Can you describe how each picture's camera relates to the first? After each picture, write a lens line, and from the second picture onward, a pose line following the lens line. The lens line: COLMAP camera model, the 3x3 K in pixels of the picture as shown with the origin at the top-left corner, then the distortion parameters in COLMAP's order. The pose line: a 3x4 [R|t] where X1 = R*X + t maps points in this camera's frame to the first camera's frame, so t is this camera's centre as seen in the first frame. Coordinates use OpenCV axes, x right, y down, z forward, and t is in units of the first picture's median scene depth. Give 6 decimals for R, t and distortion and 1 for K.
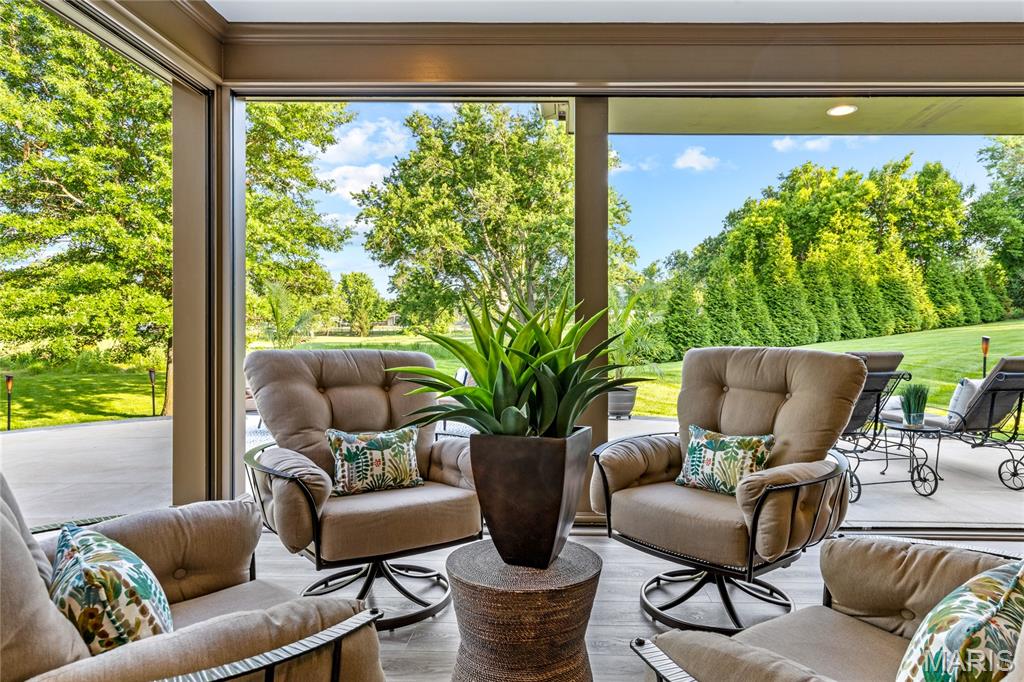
lens RADIAL K [[625.1, 0, 522.8], [0, 625.1, 344.8], [0, 0, 1]] dist [-0.006669, -0.000945]
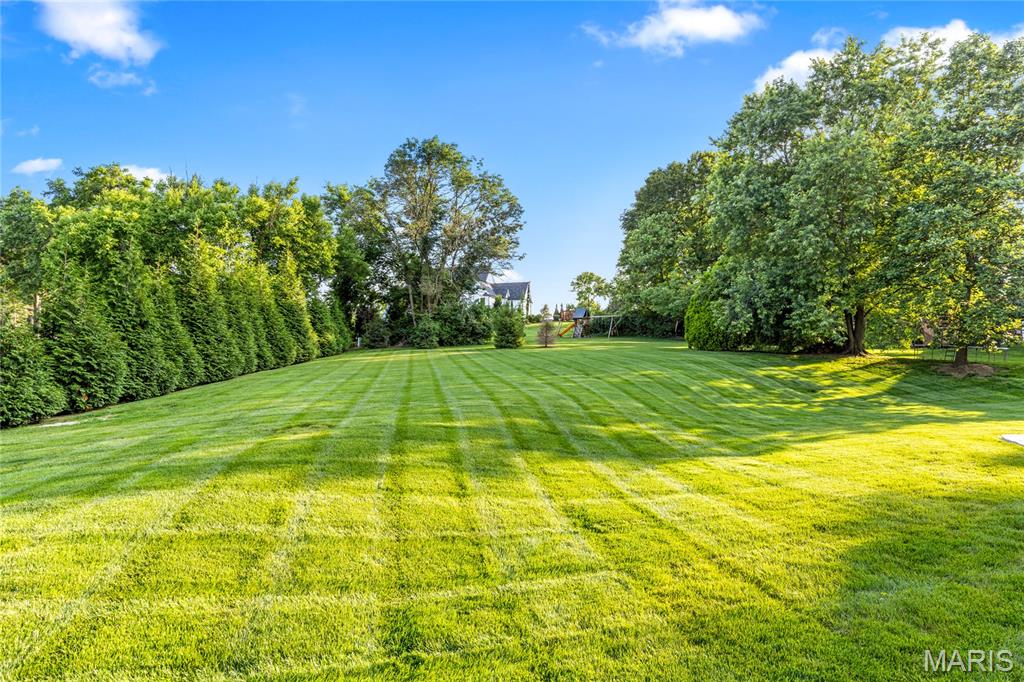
lens RADIAL K [[572.8, 0, 514.3], [0, 572.8, 346.2], [0, 0, 1]] dist [-0.004781, -0.005469]
pose [[0.423973, 0.019705, 0.905460, -0.051090], [0.013021, 0.999527, -0.027849, -0.013986], [-0.905581, 0.023597, 0.423516, 0.313571]]
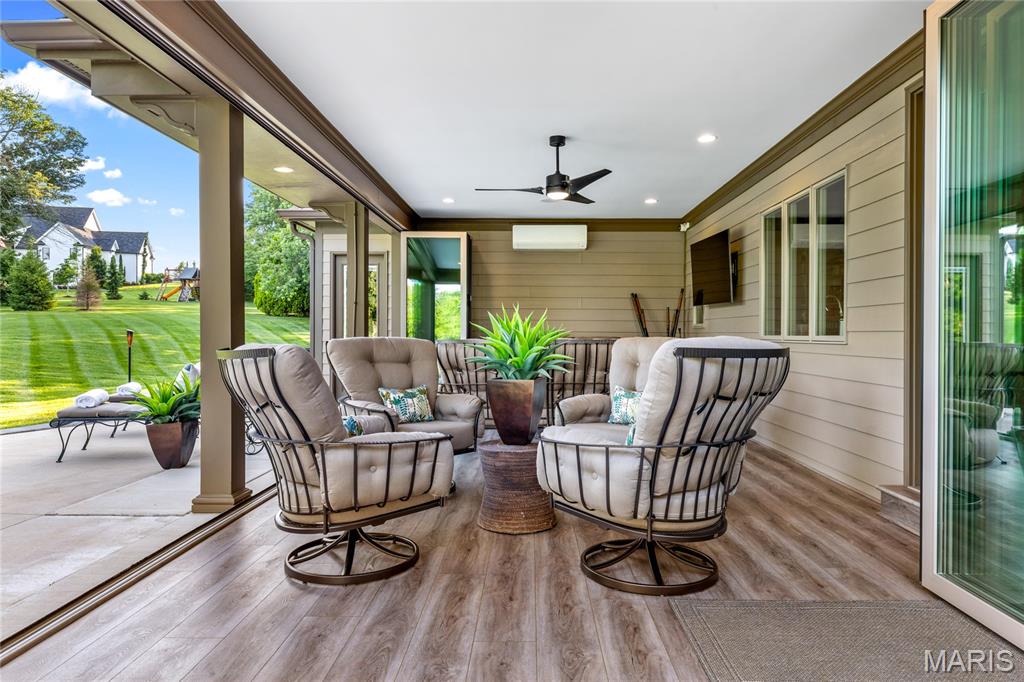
lens RADIAL K [[660.3, 0, 512.2], [0, 660.3, 340.2], [0, 0, 1]] dist [0.033629, 0.003211]
pose [[-0.000077, -0.012288, 0.999924, -0.113855], [0.010487, 0.999870, 0.012288, -0.000497], [-0.999945, 0.010488, 0.000052, 0.057424]]
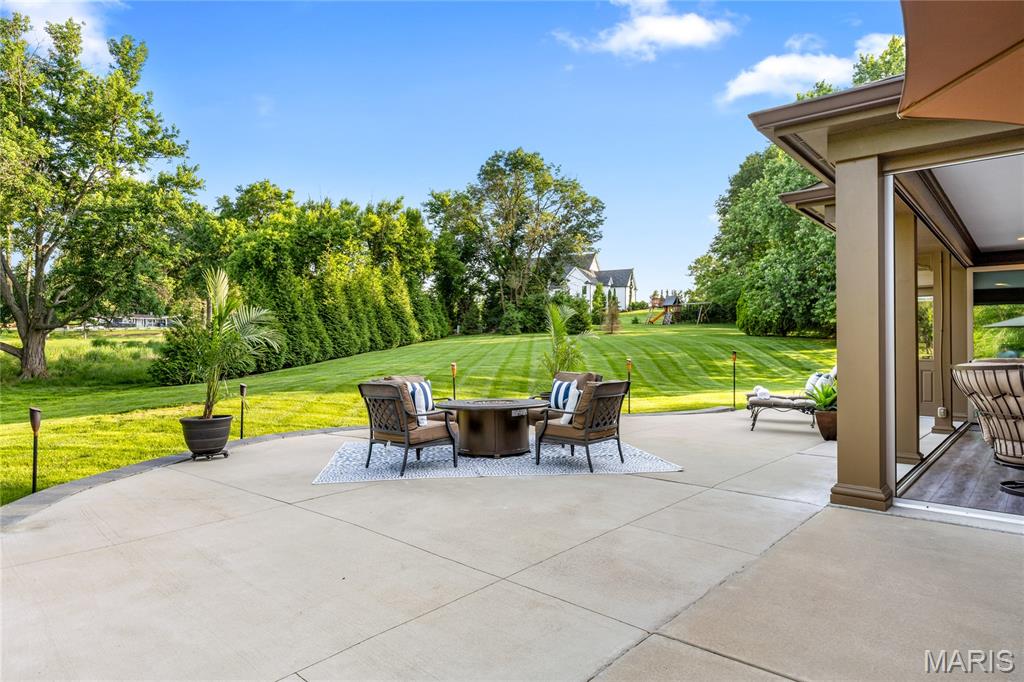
lens RADIAL K [[625.1, 0, 502.9], [0, 625.1, 340.2], [0, 0, 1]] dist [-0.006669, -0.000945]
pose [[0.624979, 0.012116, 0.780547, -0.211693], [0.006429, 0.999766, -0.020666, -0.002454], [-0.780615, 0.017933, 0.624755, 0.086772]]
